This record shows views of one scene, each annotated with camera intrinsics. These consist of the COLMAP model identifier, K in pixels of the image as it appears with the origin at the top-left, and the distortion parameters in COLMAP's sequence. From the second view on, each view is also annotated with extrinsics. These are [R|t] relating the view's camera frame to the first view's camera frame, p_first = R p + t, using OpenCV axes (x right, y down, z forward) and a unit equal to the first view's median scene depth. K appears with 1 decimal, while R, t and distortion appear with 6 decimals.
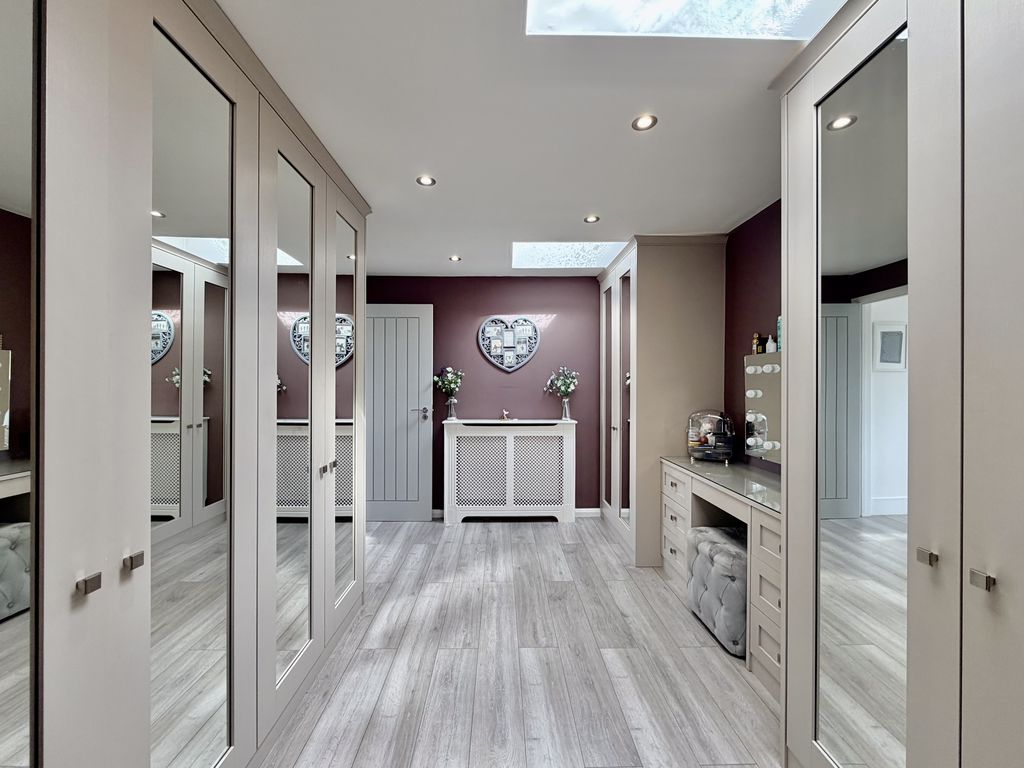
lens RADIAL K [[406.6, 0, 512.0], [0, 406.6, 384.0], [0, 0, 1]] dist [0.001823, 0.000021]
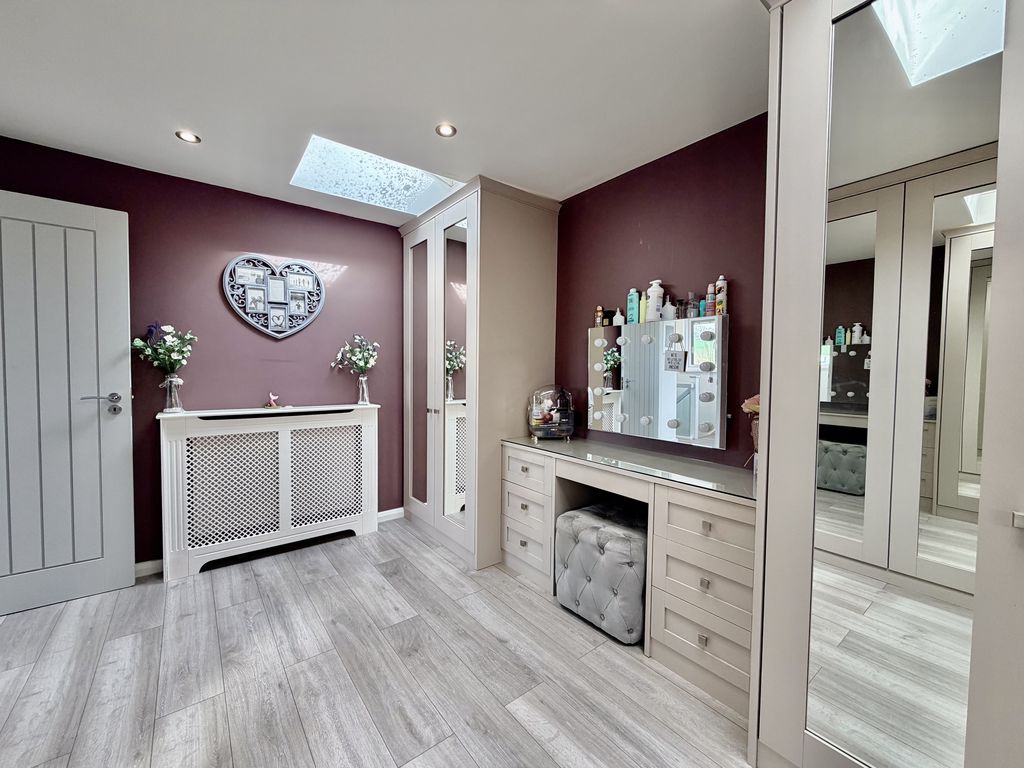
lens RADIAL K [[406.6, 0, 512.0], [0, 406.6, 384.0], [0, 0, 1]] dist [0.001823, 0.000021]
pose [[0.805625, -0.014490, 0.592249, -0.114108], [-0.008690, 0.999304, 0.036269, 0.021892], [-0.592363, -0.034365, 0.804938, 0.234568]]
